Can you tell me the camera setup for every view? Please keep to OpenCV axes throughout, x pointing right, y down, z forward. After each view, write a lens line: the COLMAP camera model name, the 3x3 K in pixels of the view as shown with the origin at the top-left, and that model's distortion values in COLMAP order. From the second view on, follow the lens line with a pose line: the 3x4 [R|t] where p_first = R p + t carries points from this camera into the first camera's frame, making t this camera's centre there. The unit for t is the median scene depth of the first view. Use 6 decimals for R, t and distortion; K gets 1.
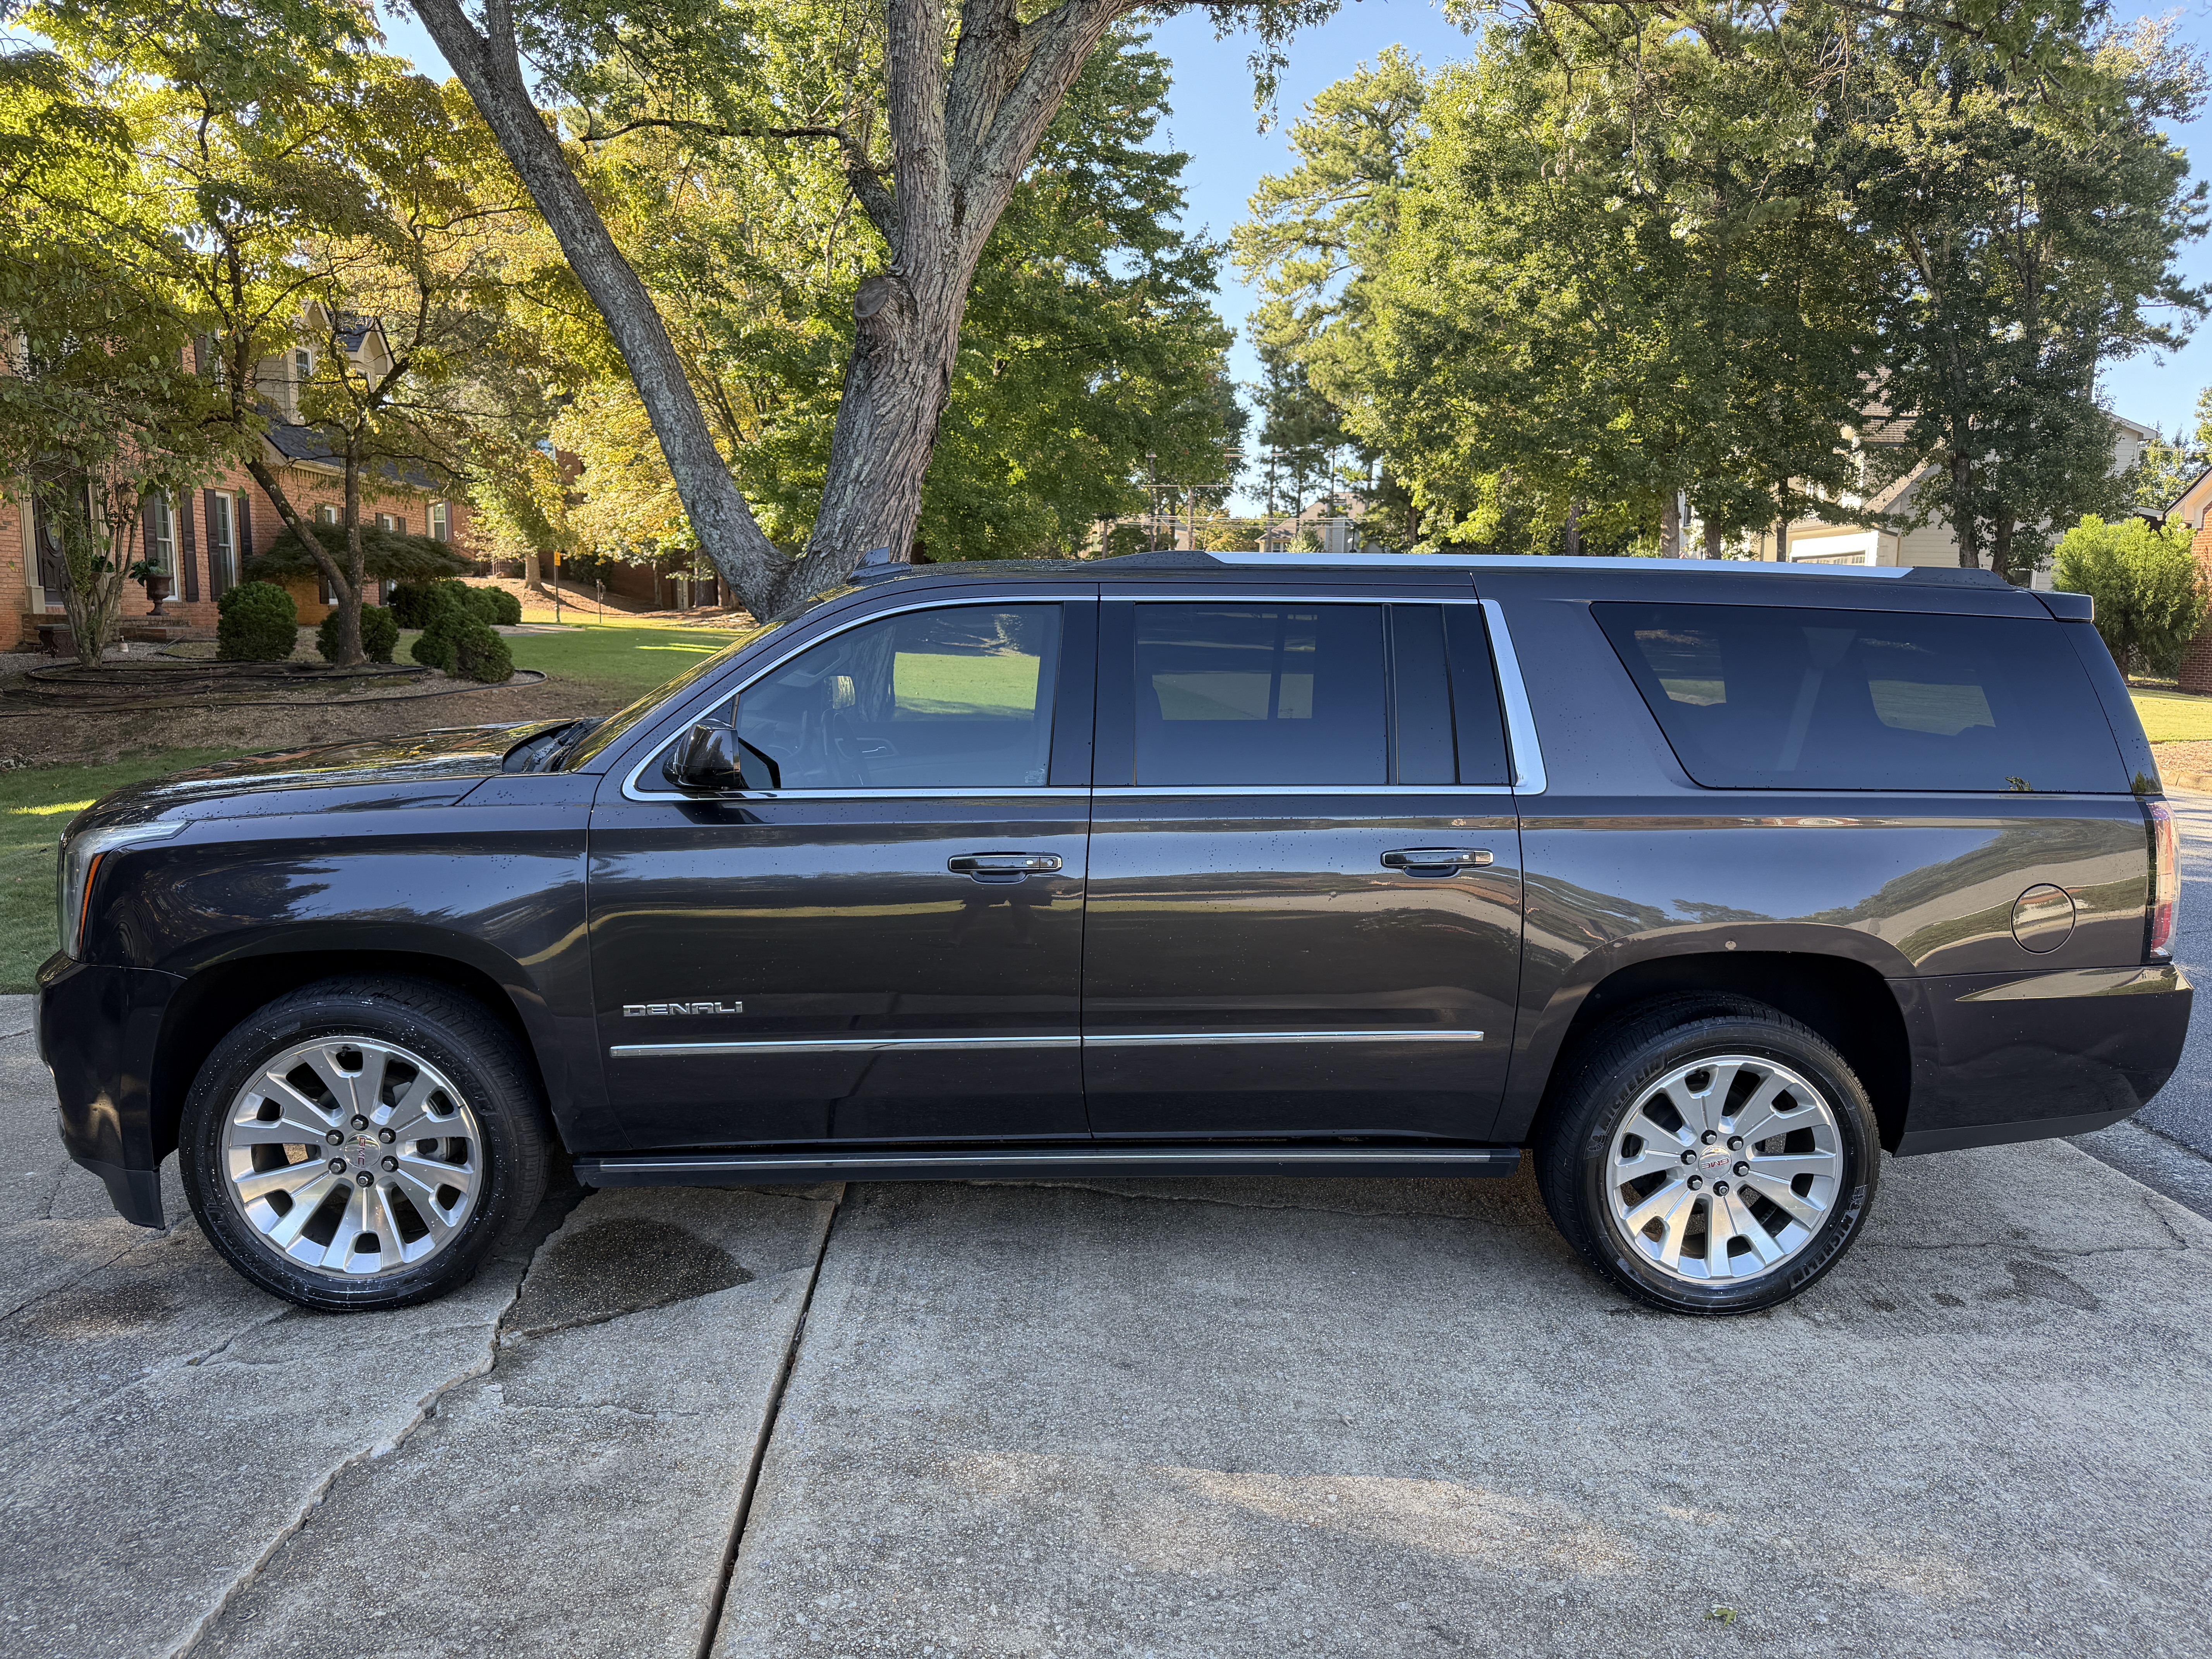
lens RADIAL K [[1522.2, 0, 1108.3], [0, 1522.2, 838.6], [0, 0, 1]] dist [0.077753, -0.125072]
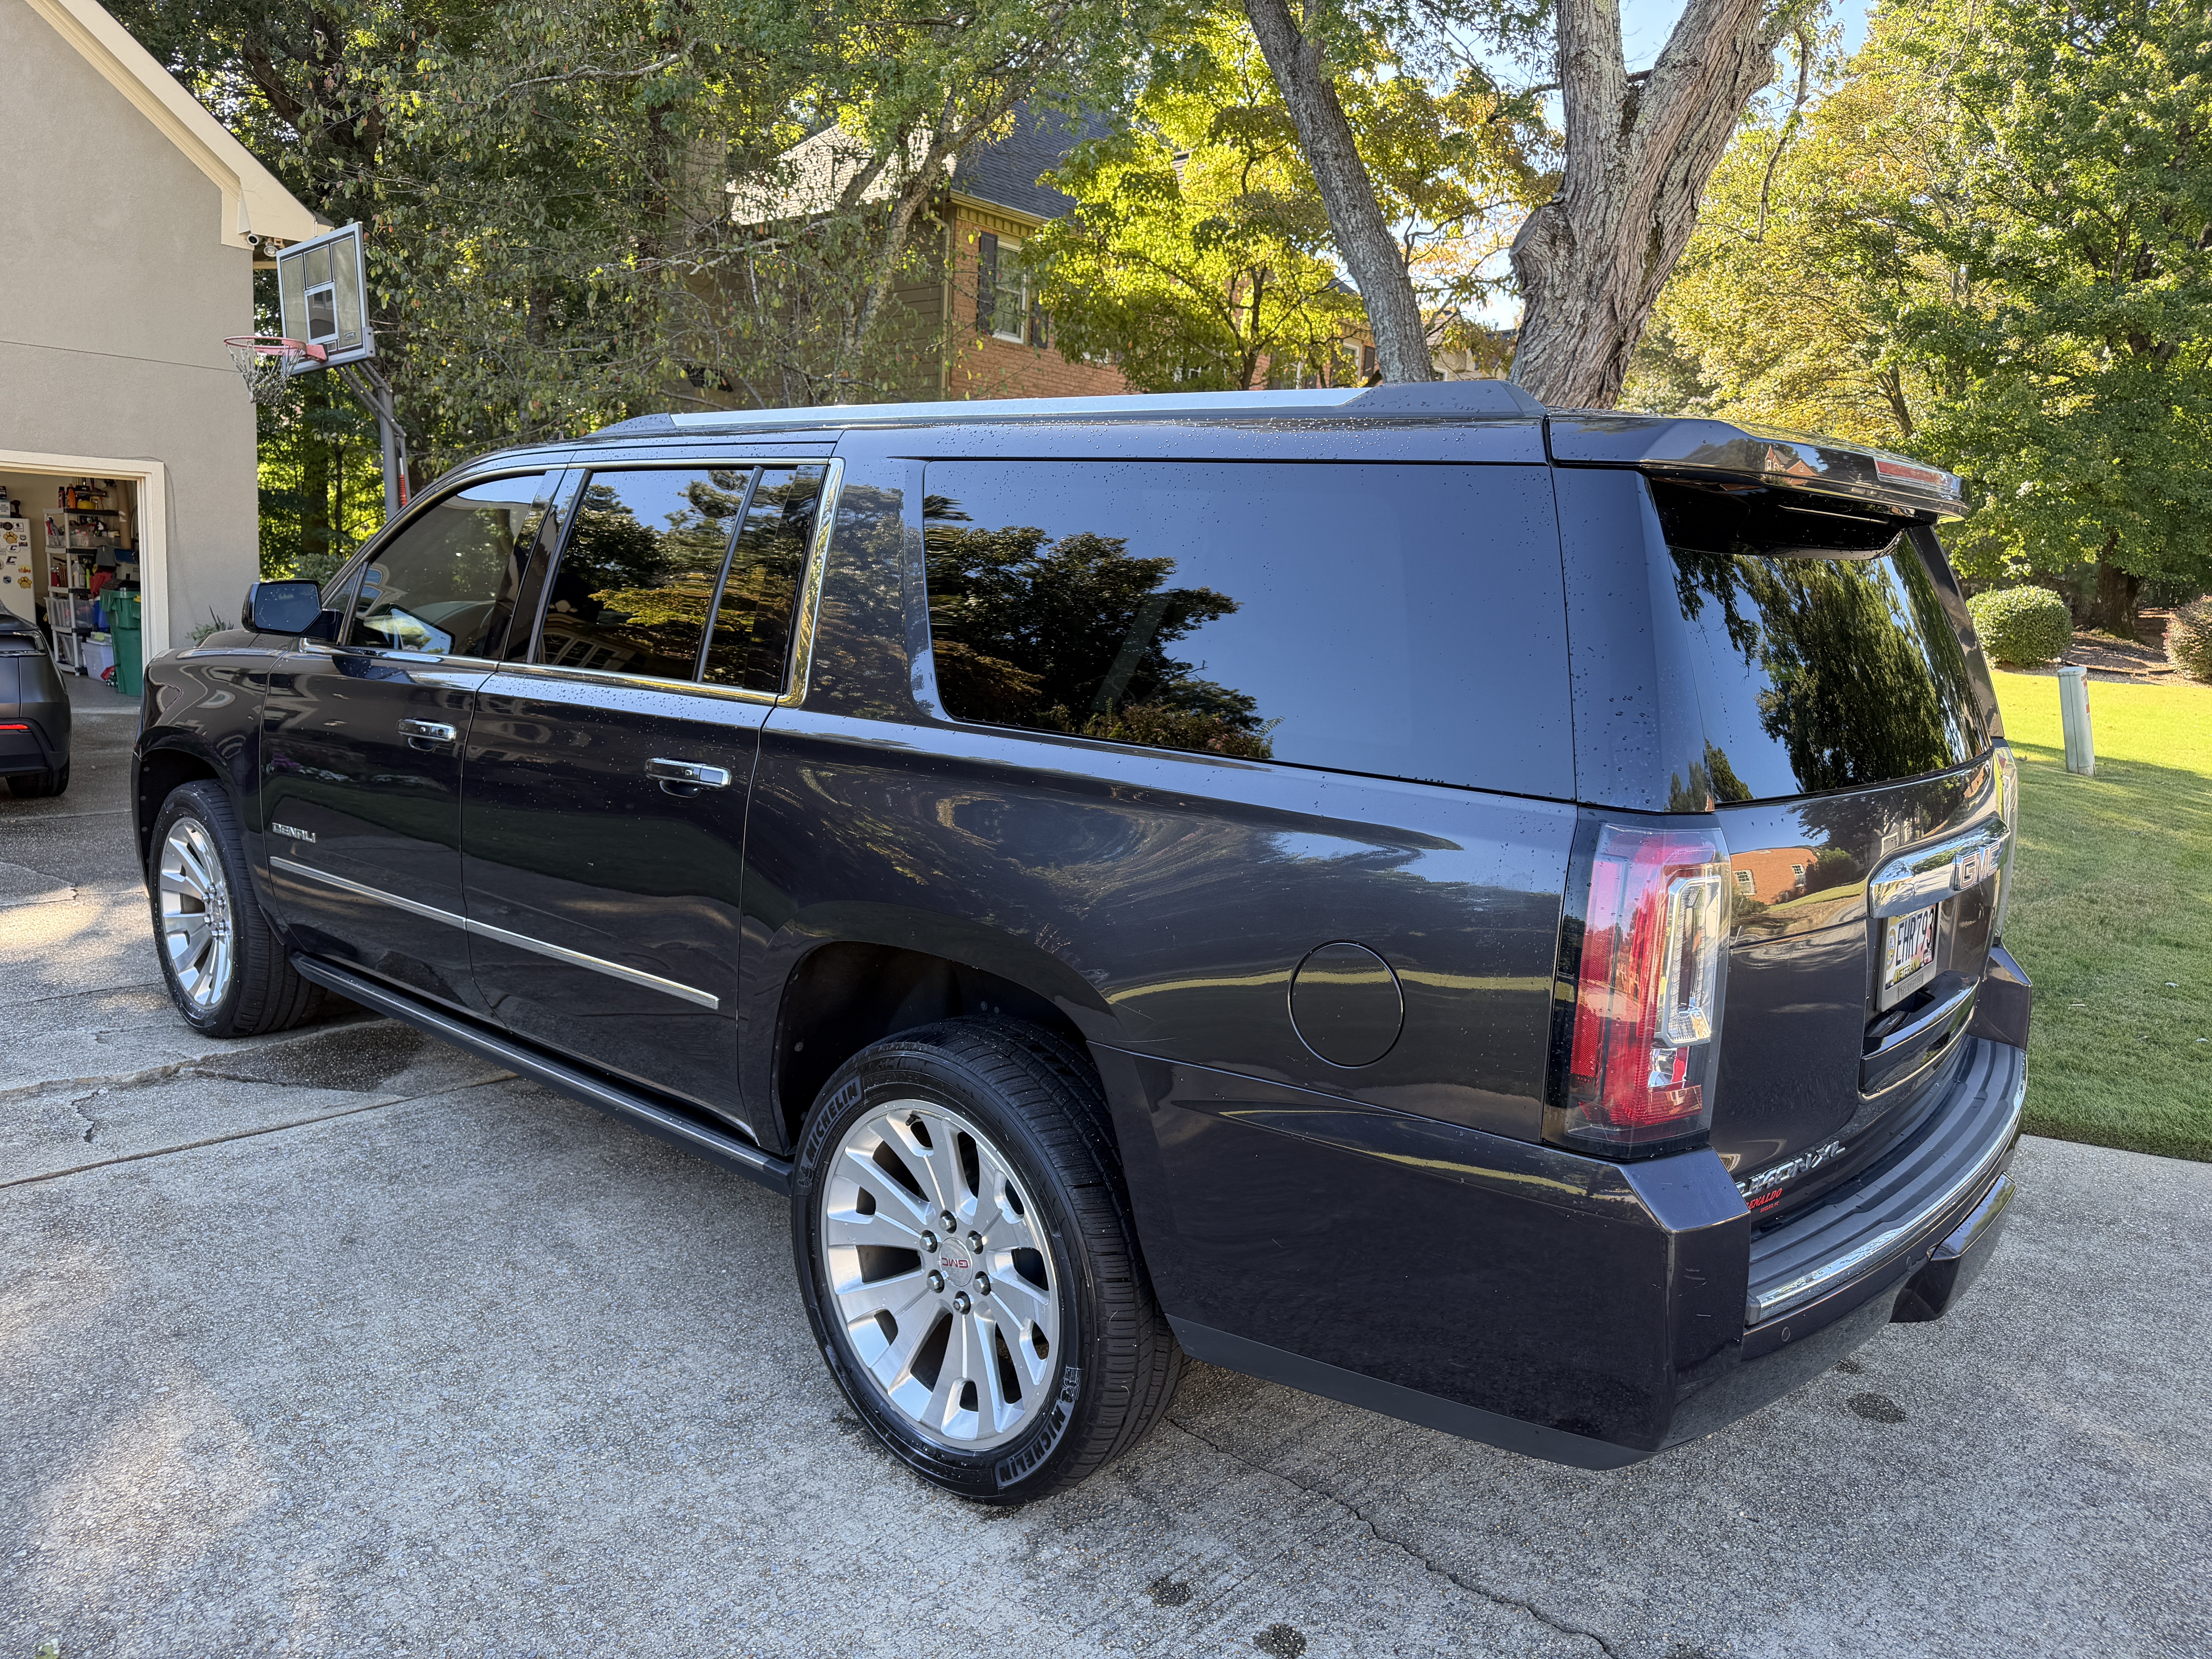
lens RADIAL K [[1538.1, 0, 1110.6], [0, 1538.1, 835.9], [0, 0, 1]] dist [-0.002530, 0.001169]
pose [[0.710494, 0.122635, -0.692935, 0.330162], [-0.132901, 0.990361, 0.039005, -0.004953], [0.691039, 0.064379, 0.719944, 0.200511]]
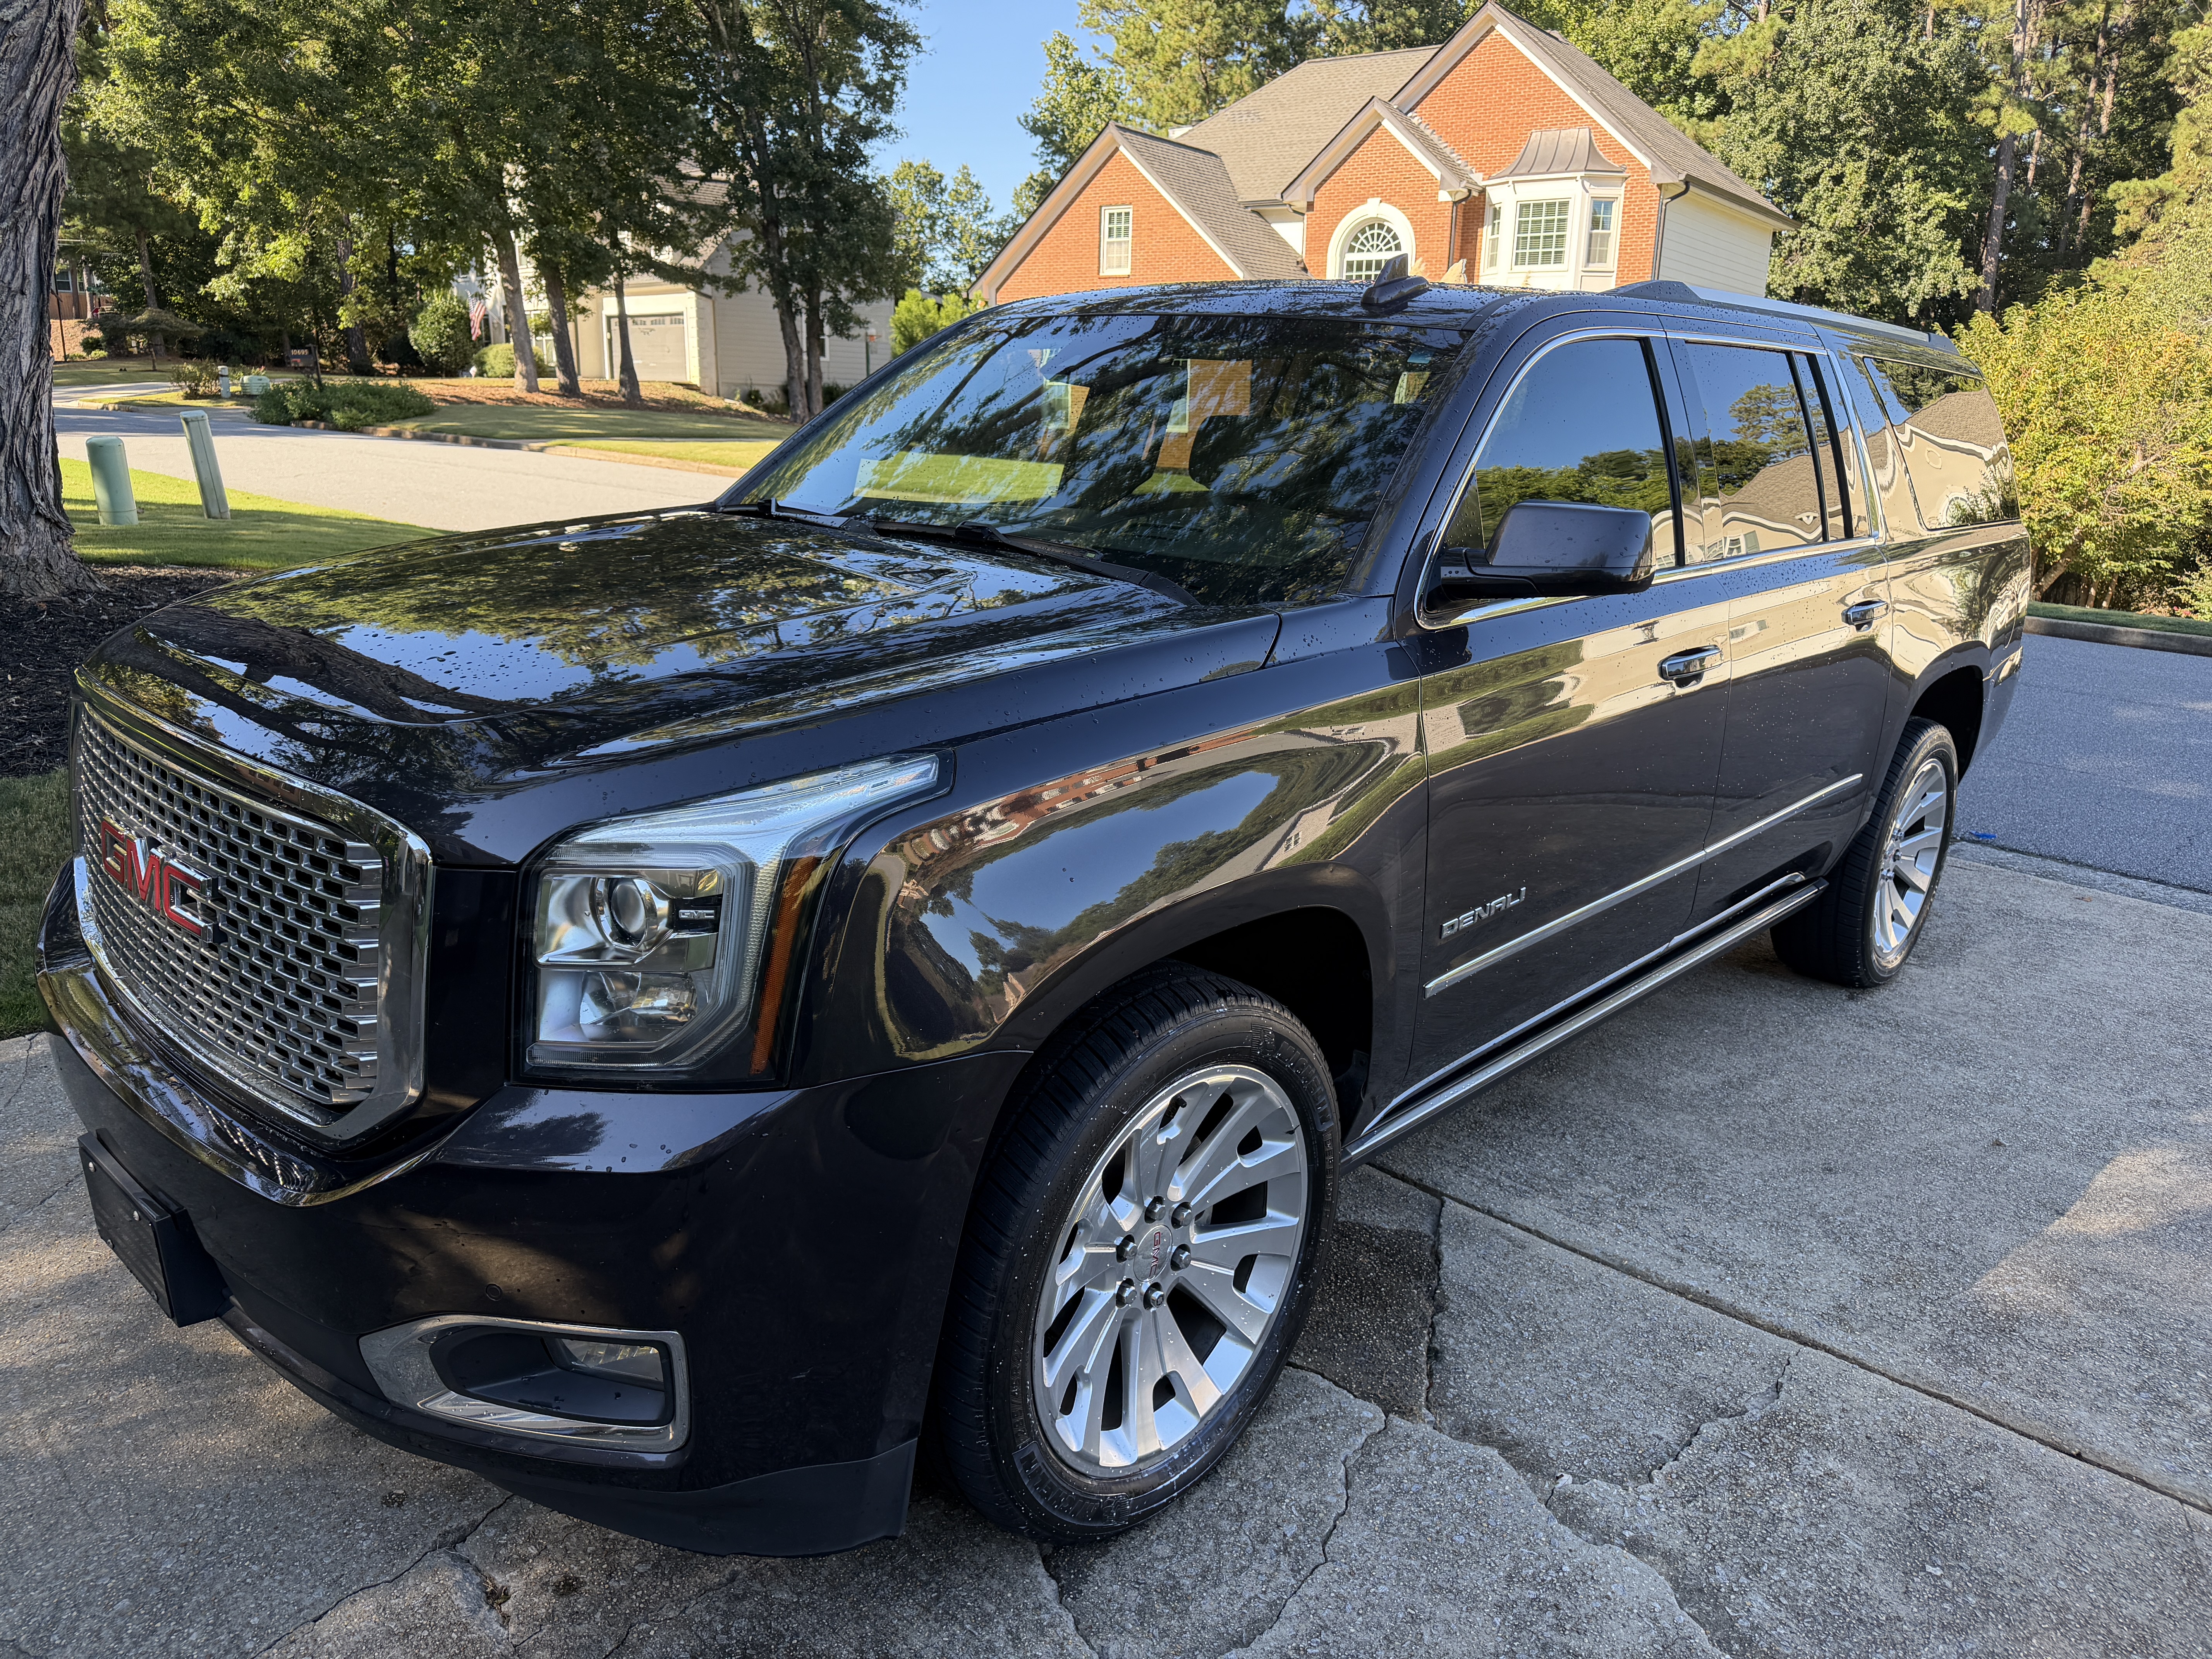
lens RADIAL K [[1538.1, 0, 1110.6], [0, 1538.1, 835.9], [0, 0, 1]] dist [-0.002530, 0.001169]
pose [[0.721895, -0.182245, 0.667573, -0.300711], [0.082051, 0.980435, 0.178928, -0.023189], [-0.687121, -0.074393, 0.722724, 0.205074]]
